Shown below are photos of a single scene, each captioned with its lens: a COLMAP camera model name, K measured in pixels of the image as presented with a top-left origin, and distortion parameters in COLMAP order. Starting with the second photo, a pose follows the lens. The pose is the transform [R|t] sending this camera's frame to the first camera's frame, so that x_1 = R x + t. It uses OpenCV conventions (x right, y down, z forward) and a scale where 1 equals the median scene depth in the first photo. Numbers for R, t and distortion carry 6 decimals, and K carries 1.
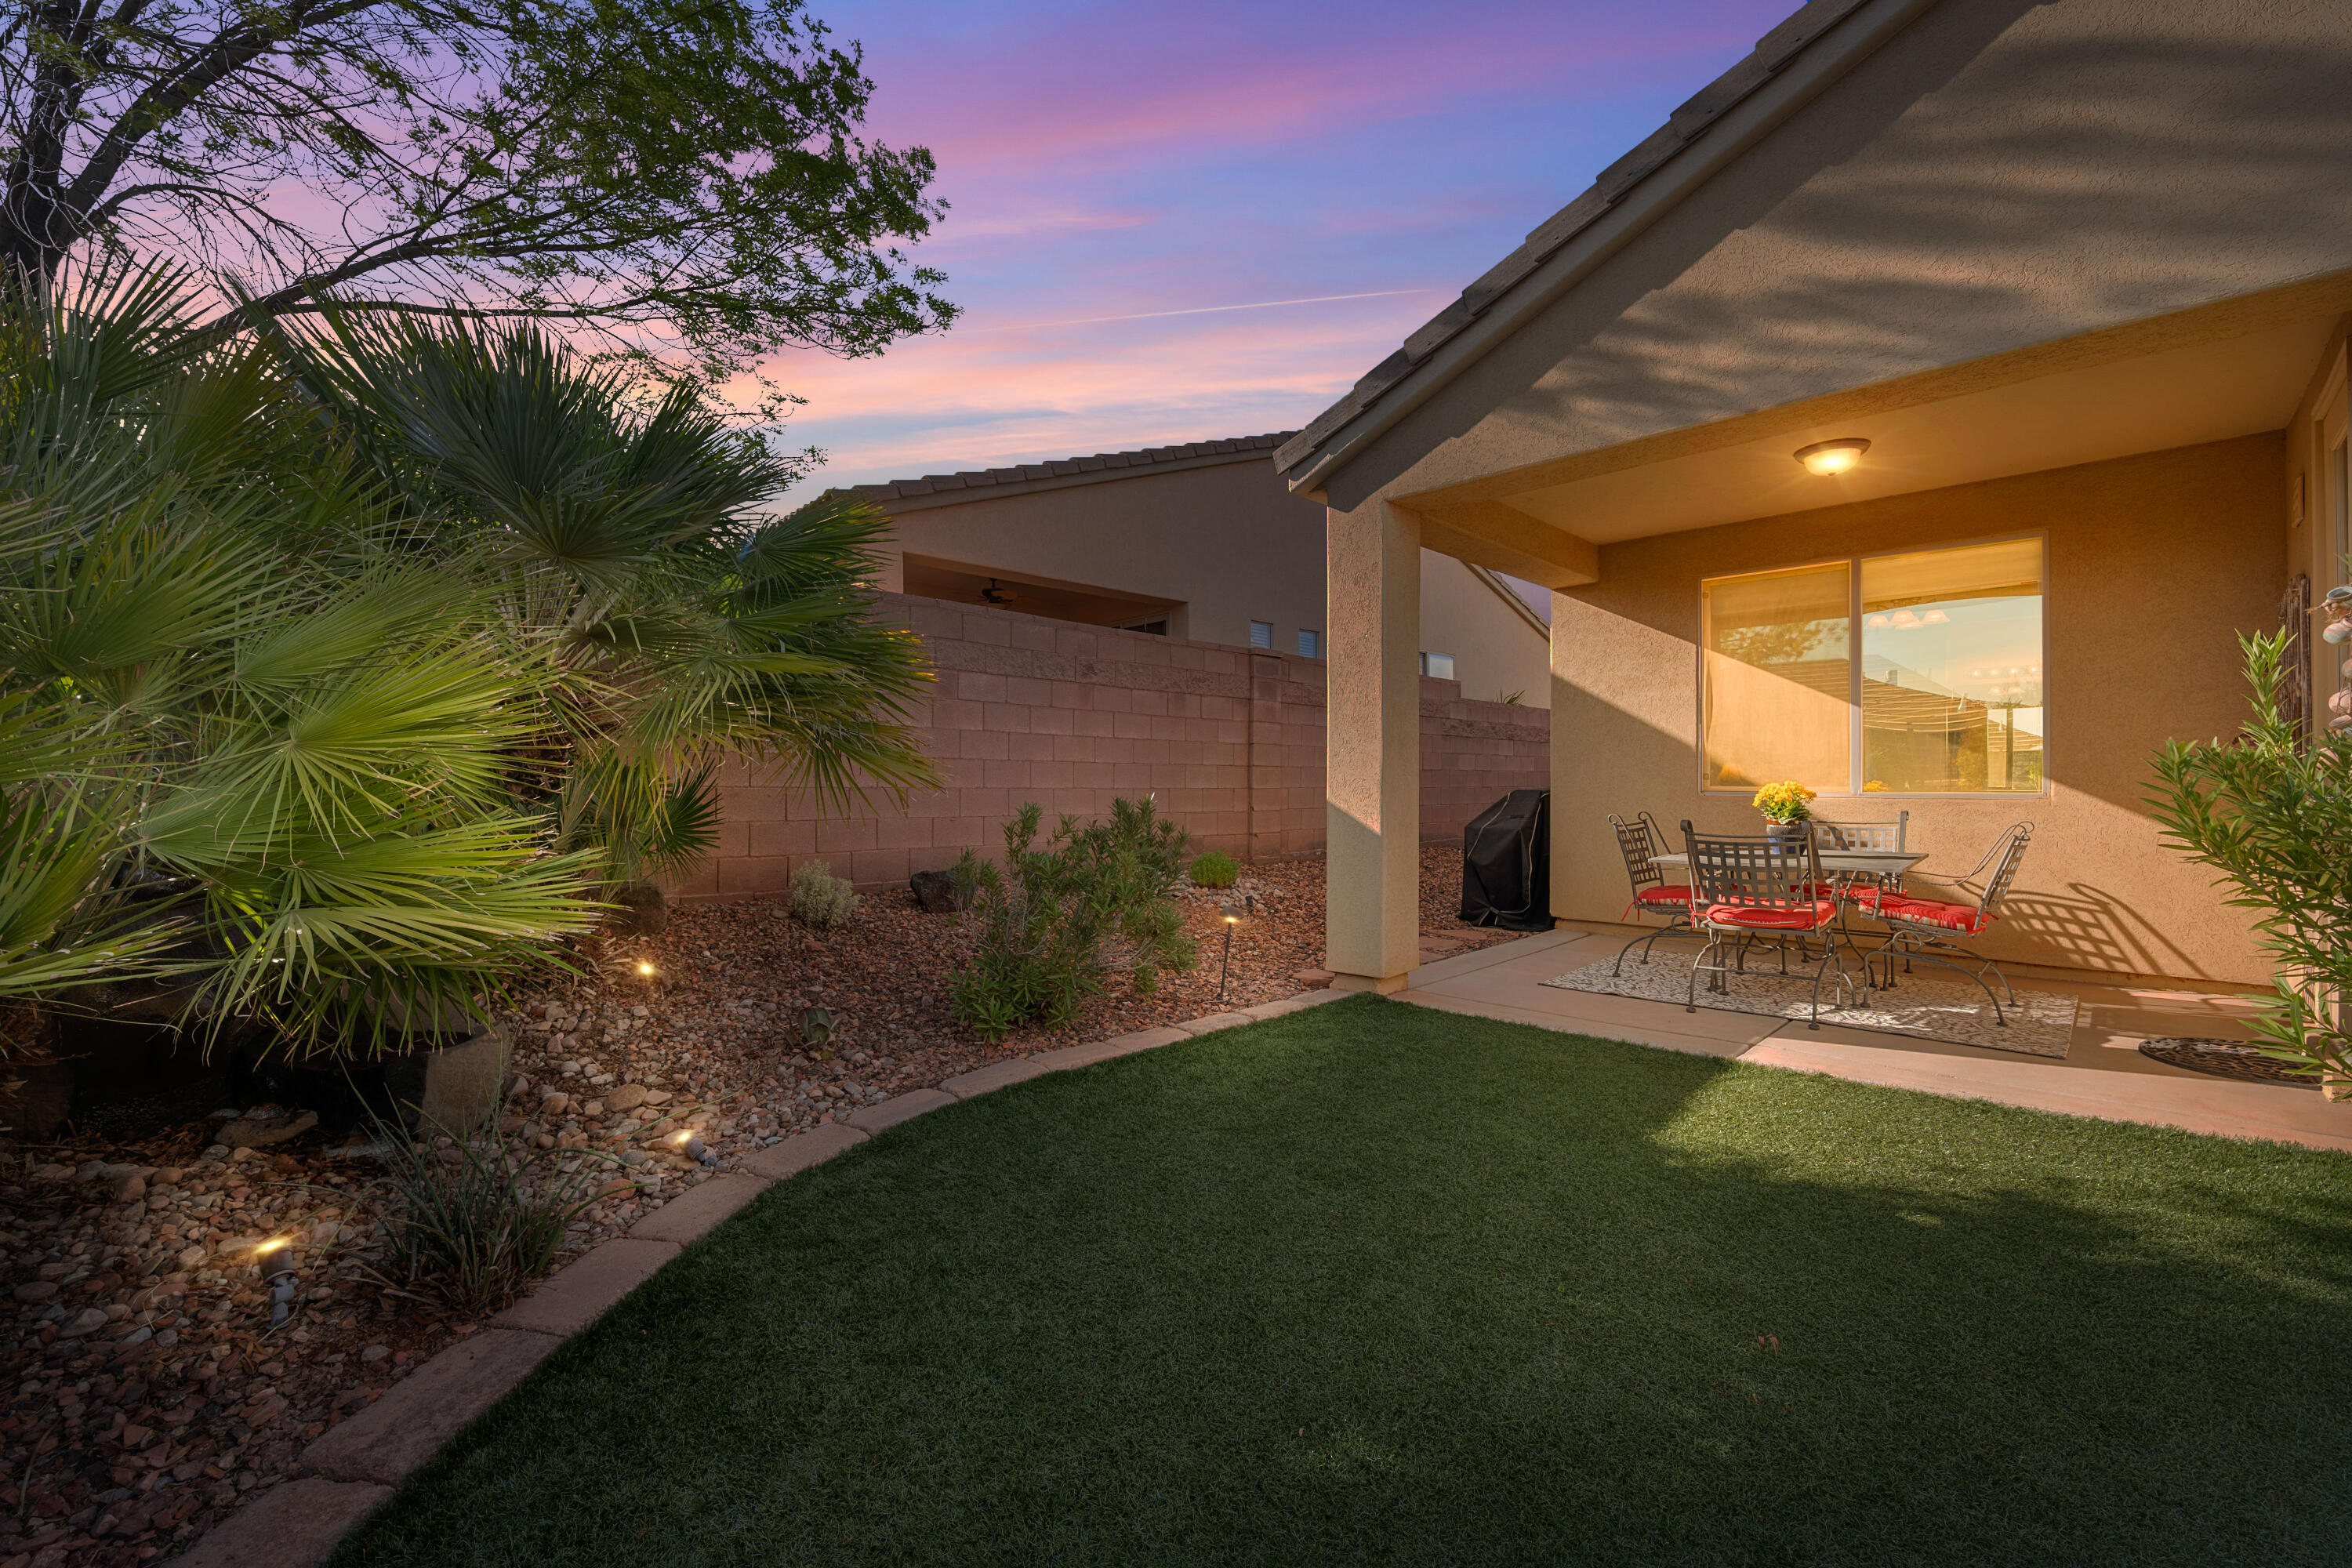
lens RADIAL K [[923.4, 0, 1208.0], [0, 923.4, 805.6], [0, 0, 1]] dist [-0.010482, 0.000217]
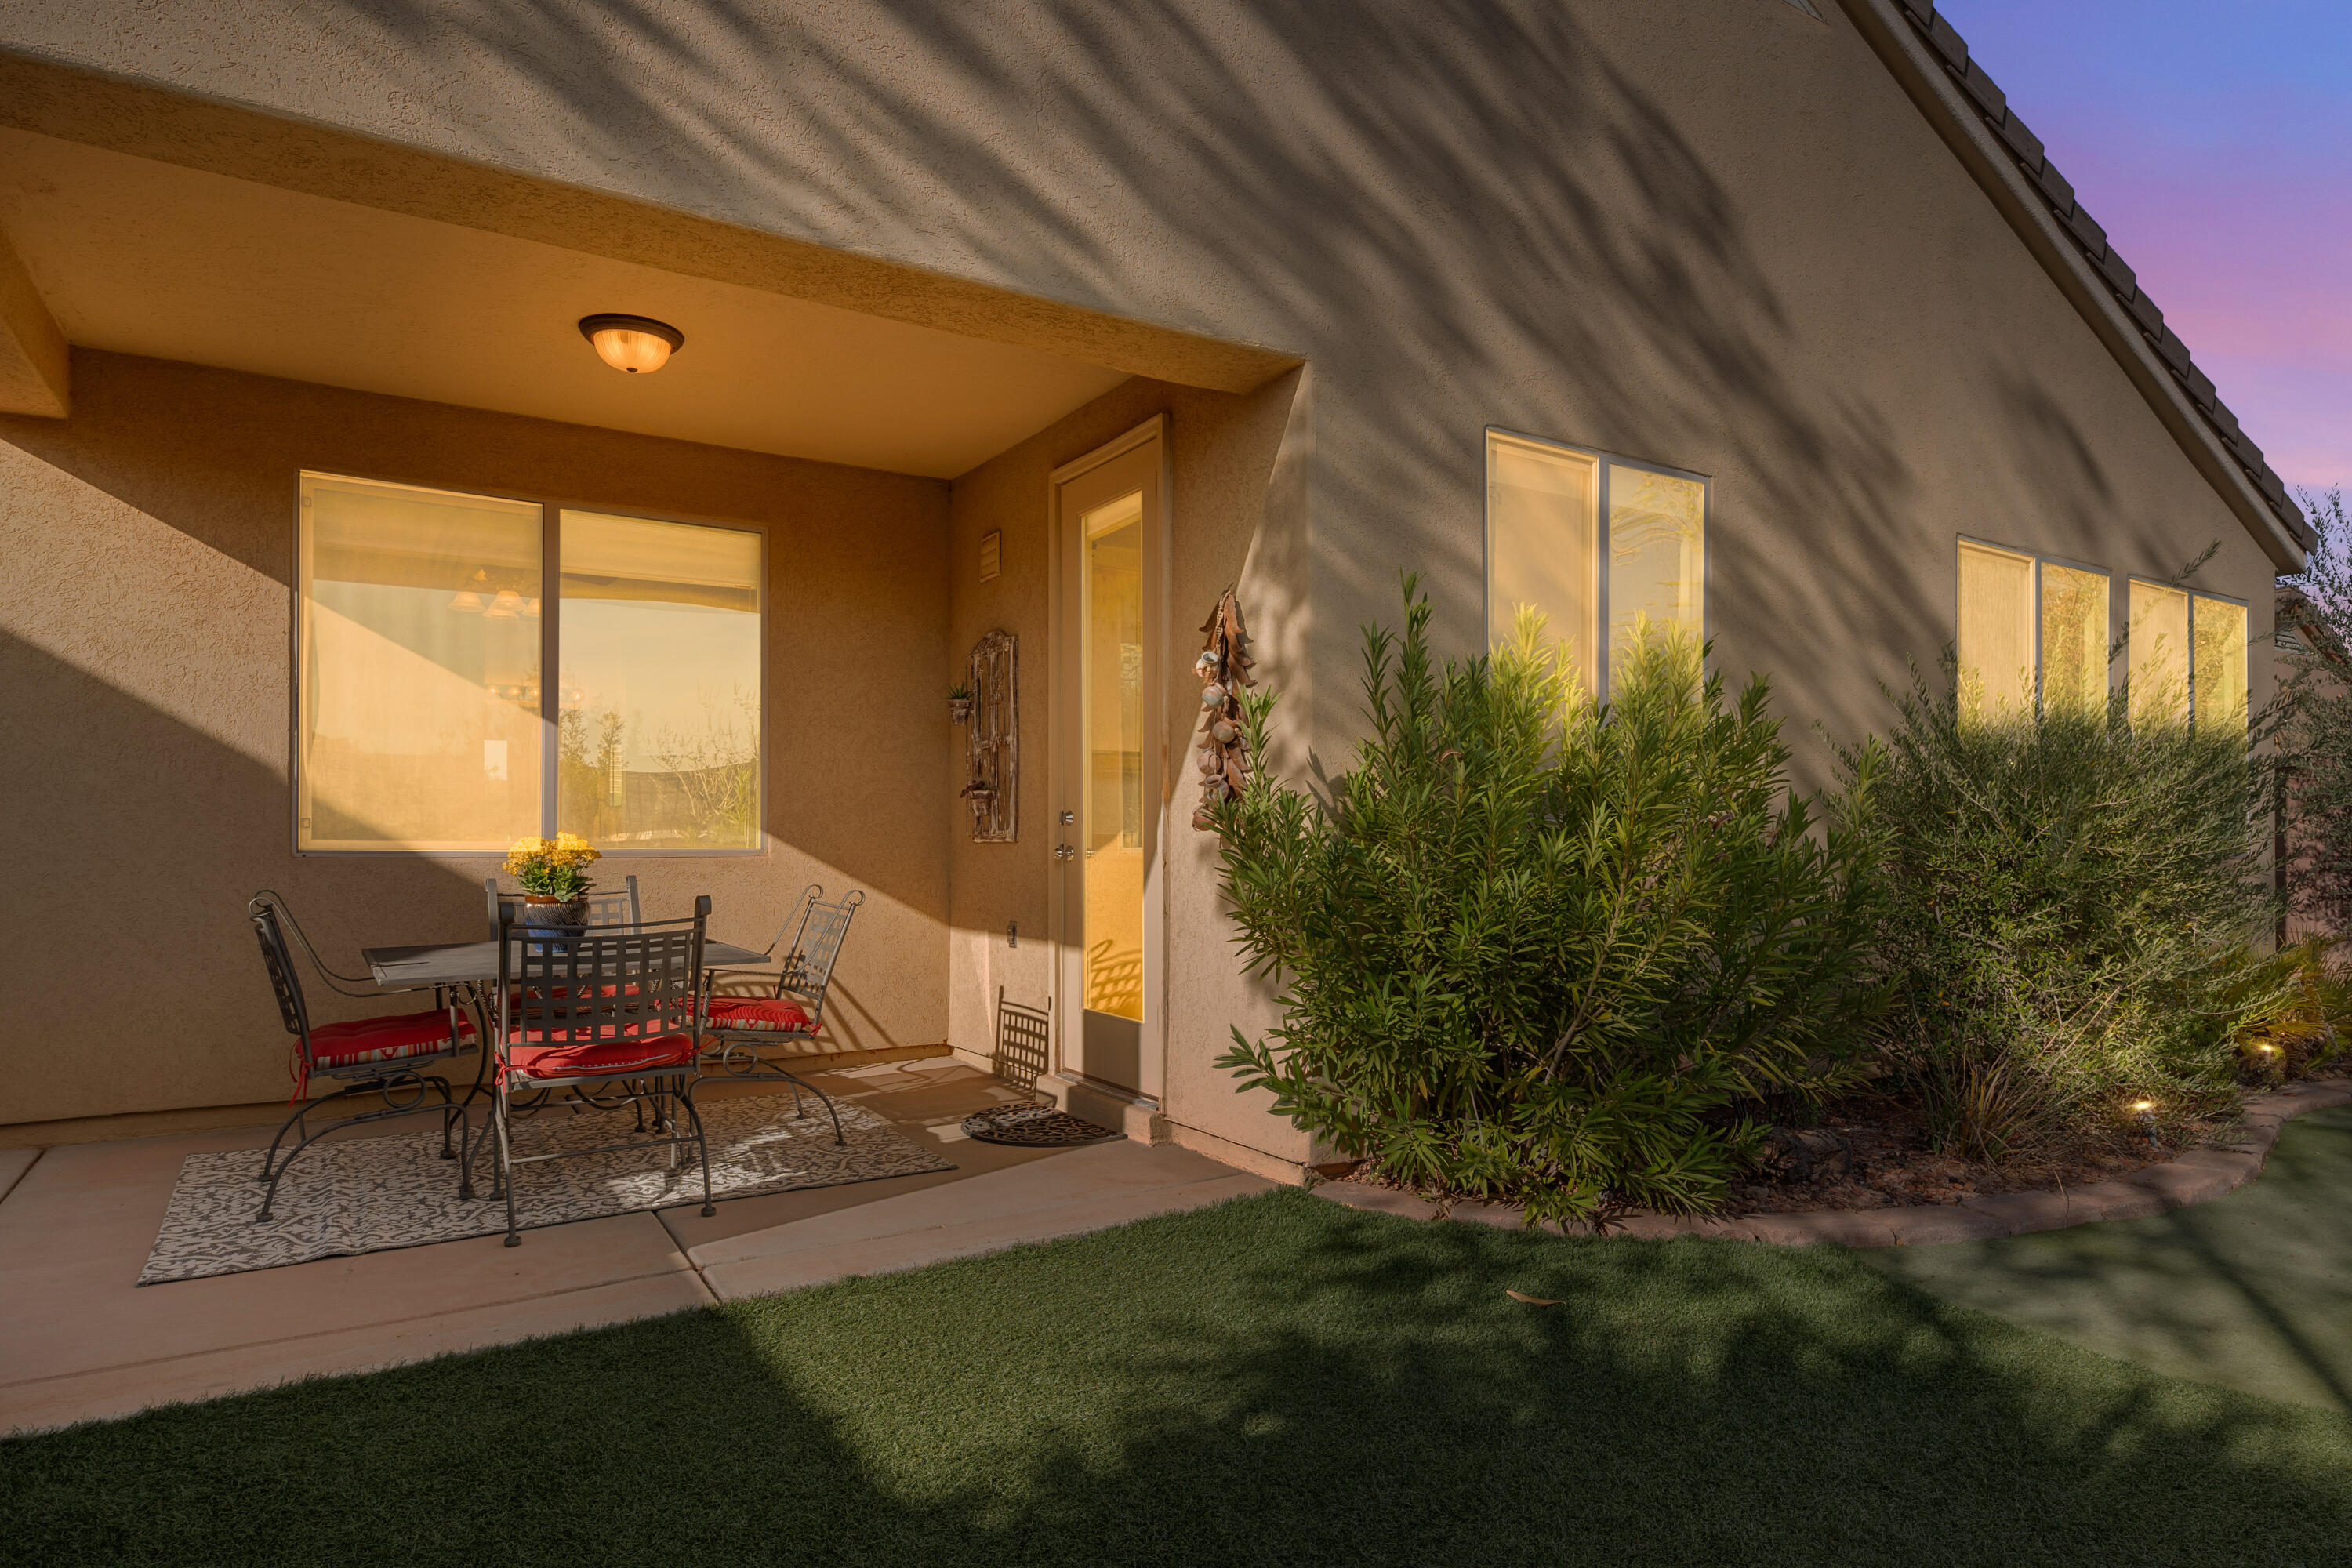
lens RADIAL K [[1314.5, 0, 1206.3], [0, 1314.5, 843.5], [0, 0, 1]] dist [0.046872, 0.000025]
pose [[0.302525, -0.001974, 0.953139, -0.117740], [0.016848, 0.999853, -0.003276, -0.010921], [-0.952993, 0.017050, 0.302513, 0.322449]]
